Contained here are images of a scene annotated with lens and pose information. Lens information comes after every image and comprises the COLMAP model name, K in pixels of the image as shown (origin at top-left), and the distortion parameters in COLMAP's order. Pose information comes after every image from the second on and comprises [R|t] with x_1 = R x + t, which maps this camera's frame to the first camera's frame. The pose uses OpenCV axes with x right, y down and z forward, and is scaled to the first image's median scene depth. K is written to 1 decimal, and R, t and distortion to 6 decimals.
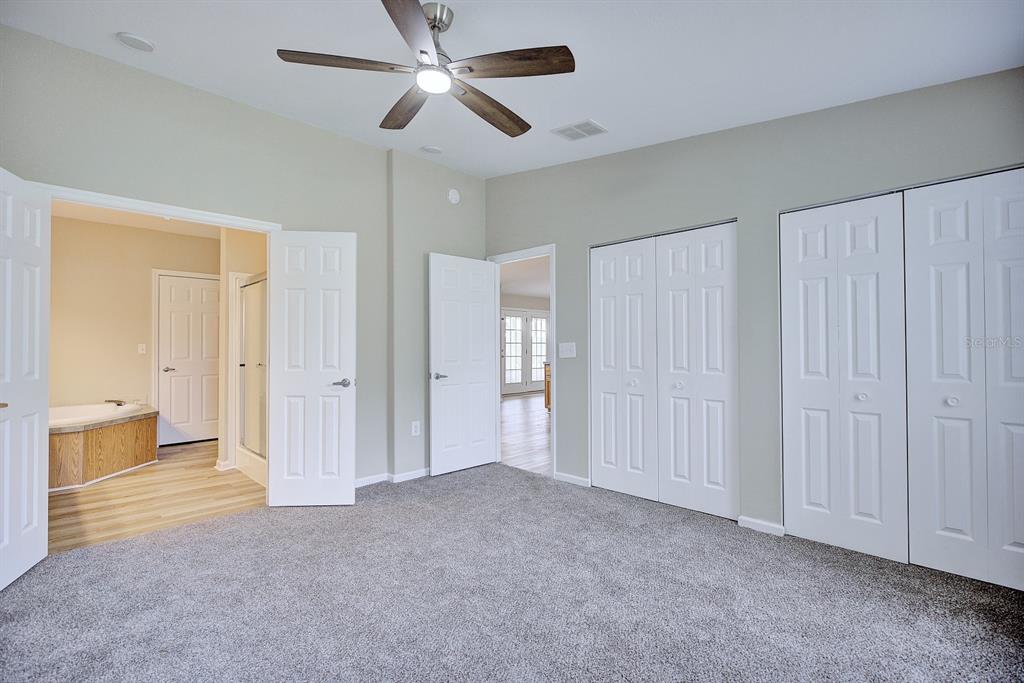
lens RADIAL K [[471.6, 0, 513.6], [0, 471.6, 342.7], [0, 0, 1]] dist [-0.005647, -0.000209]
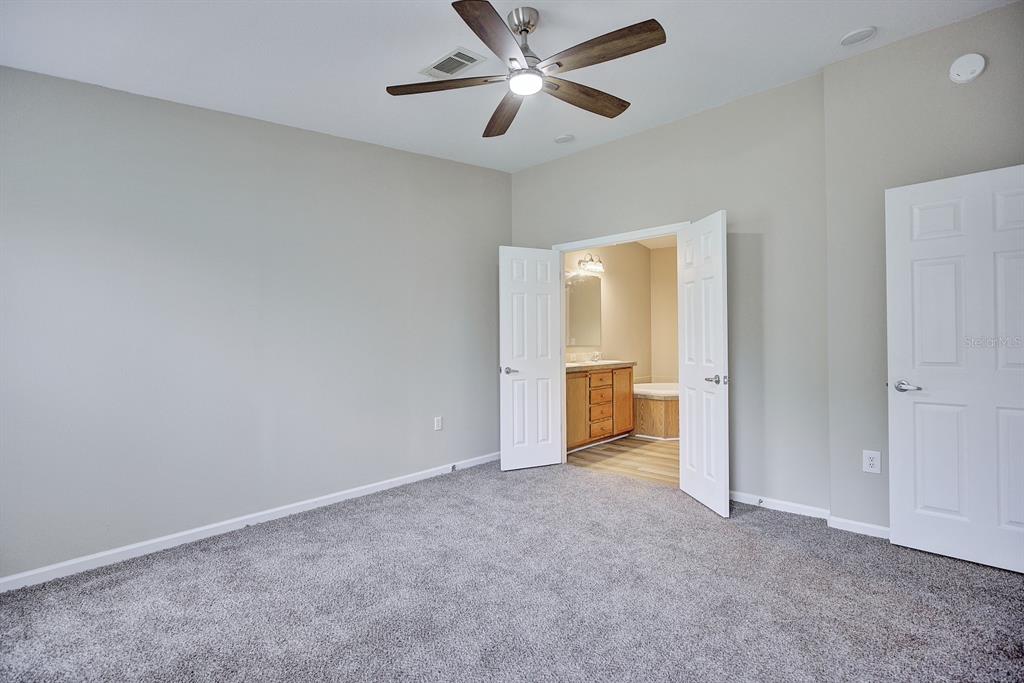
lens RADIAL K [[471.6, 0, 513.0], [0, 471.6, 342.2], [0, 0, 1]] dist [-0.005647, -0.000209]
pose [[0.053063, 0.007101, -0.998566, 0.452860], [0.014581, 0.999863, 0.007885, -0.000160], [0.998485, -0.014978, 0.052952, 0.482077]]
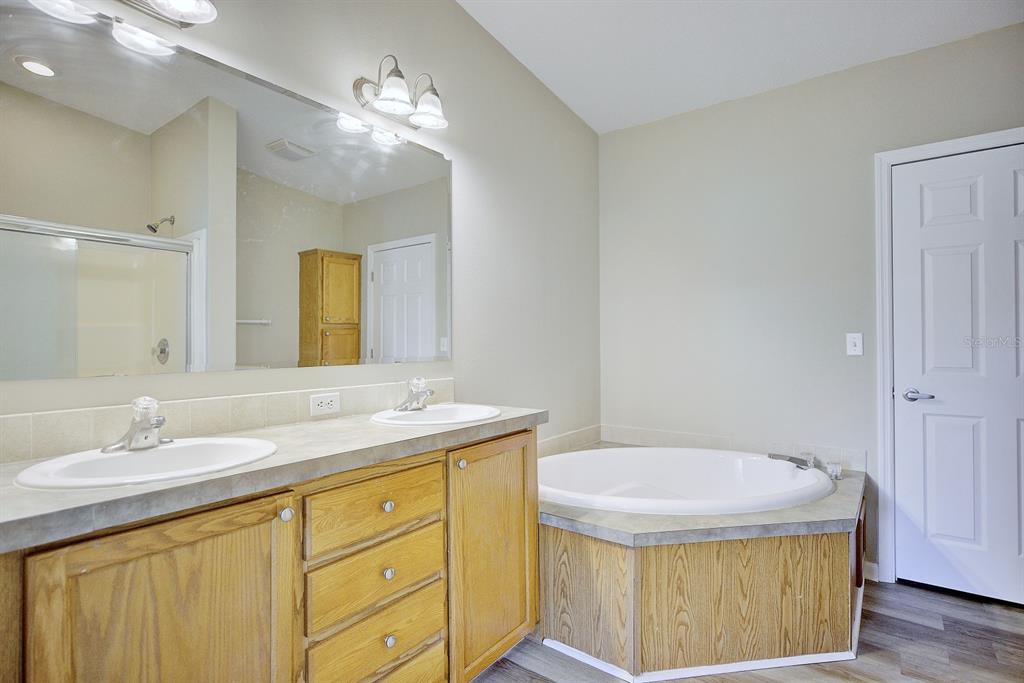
lens RADIAL K [[498.6, 0, 516.8], [0, 498.6, 339.3], [0, 0, 1]] dist [-0.014174, 0.001362]
pose [[0.119755, -0.000213, -0.992804, -0.500187], [0.012069, 0.999926, 0.001241, 0.005459], [0.992730, -0.012131, 0.119748, 0.851631]]
